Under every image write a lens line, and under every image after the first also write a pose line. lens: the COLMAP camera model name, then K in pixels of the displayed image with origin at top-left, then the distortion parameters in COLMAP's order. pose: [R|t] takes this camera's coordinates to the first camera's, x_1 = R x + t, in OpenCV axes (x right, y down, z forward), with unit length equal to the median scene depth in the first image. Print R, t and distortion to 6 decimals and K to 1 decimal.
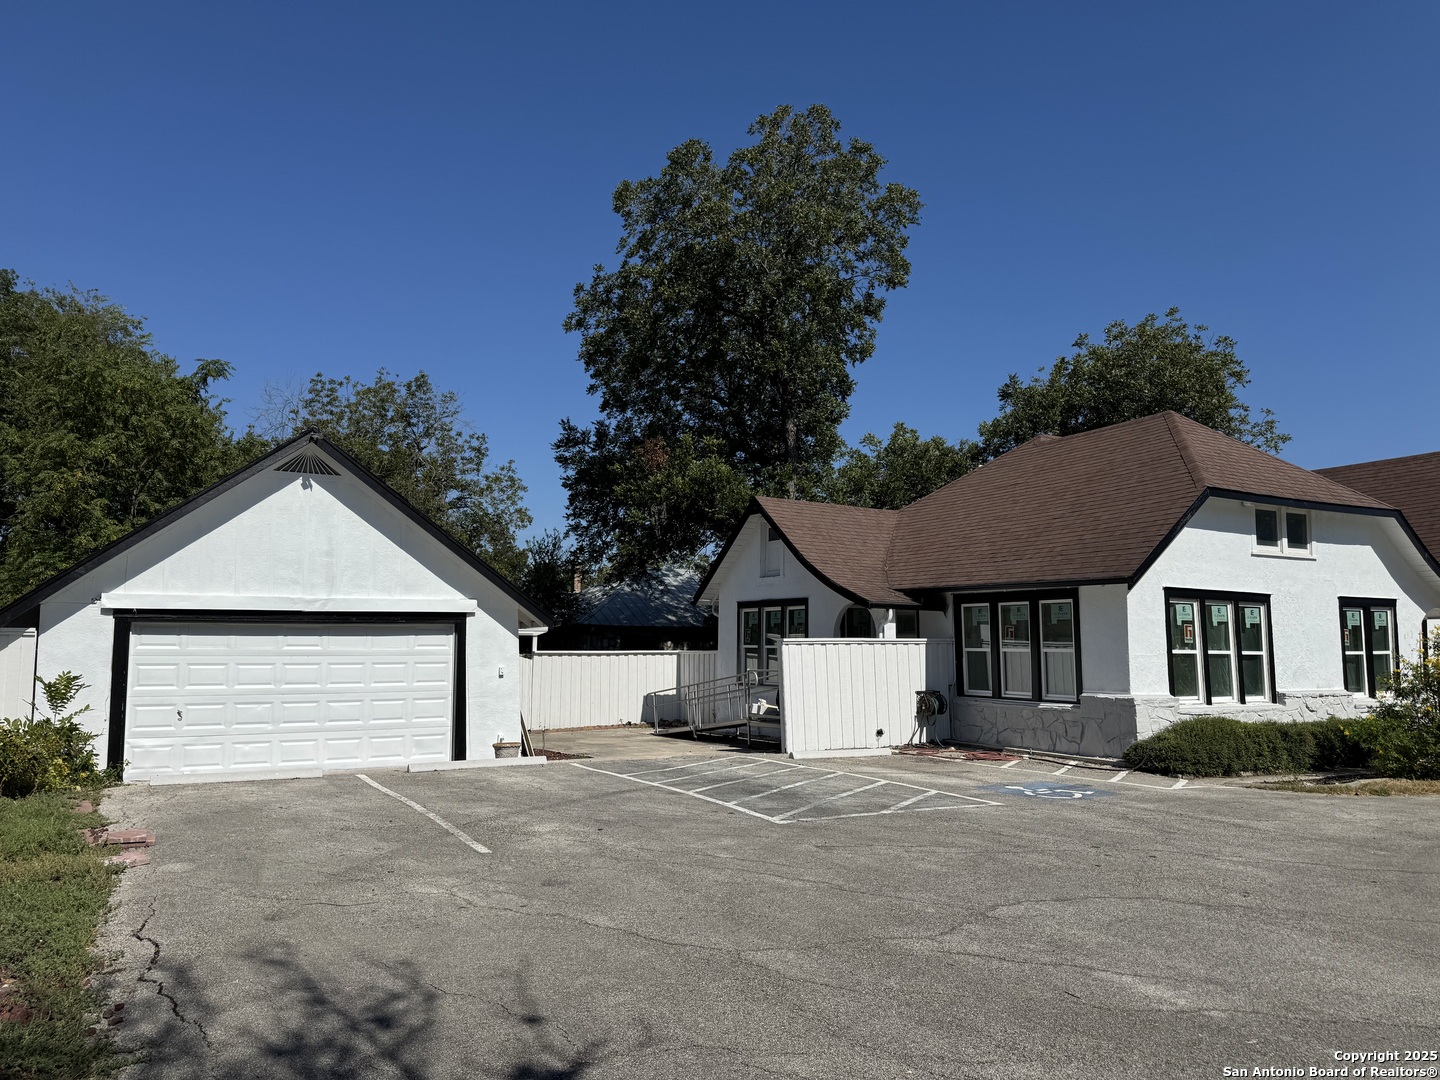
lens RADIAL K [[1006.1, 0, 726.0], [0, 1006.1, 534.8], [0, 0, 1]] dist [0.055029, -0.075893]
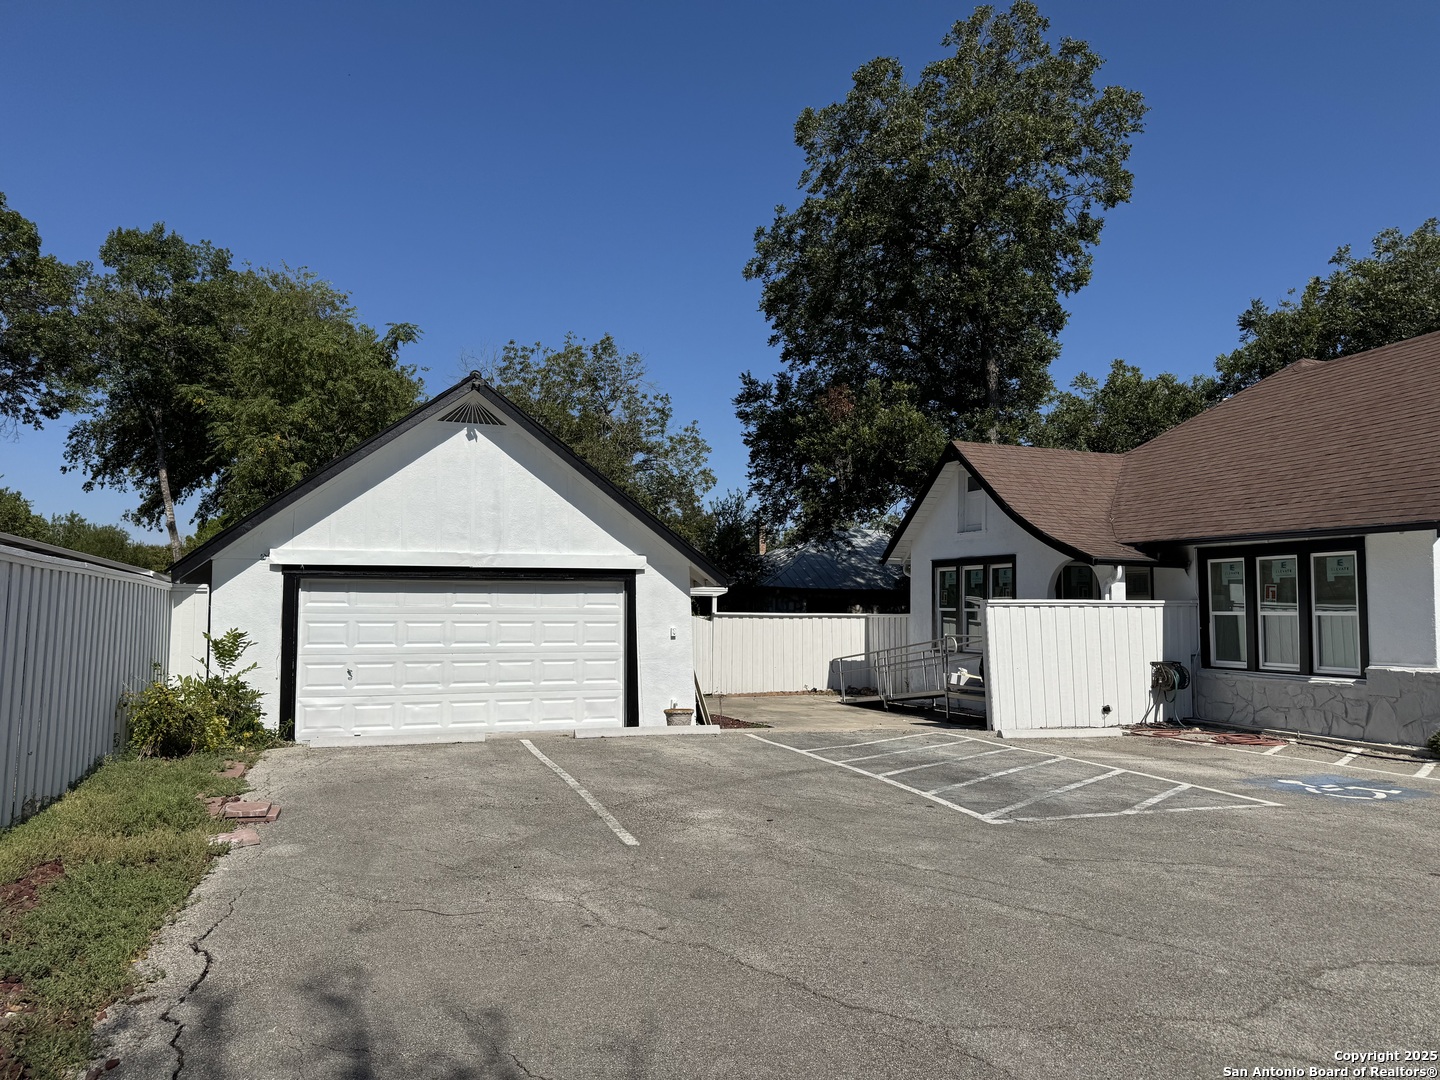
lens RADIAL K [[1006.1, 0, 725.4], [0, 1006.1, 548.8], [0, 0, 1]] dist [0.055029, -0.075893]
pose [[0.982010, -0.006711, -0.188711, -0.001088], [0.015766, 0.998793, 0.046522, 0.015048], [0.188171, -0.048660, 0.980930, 0.100557]]
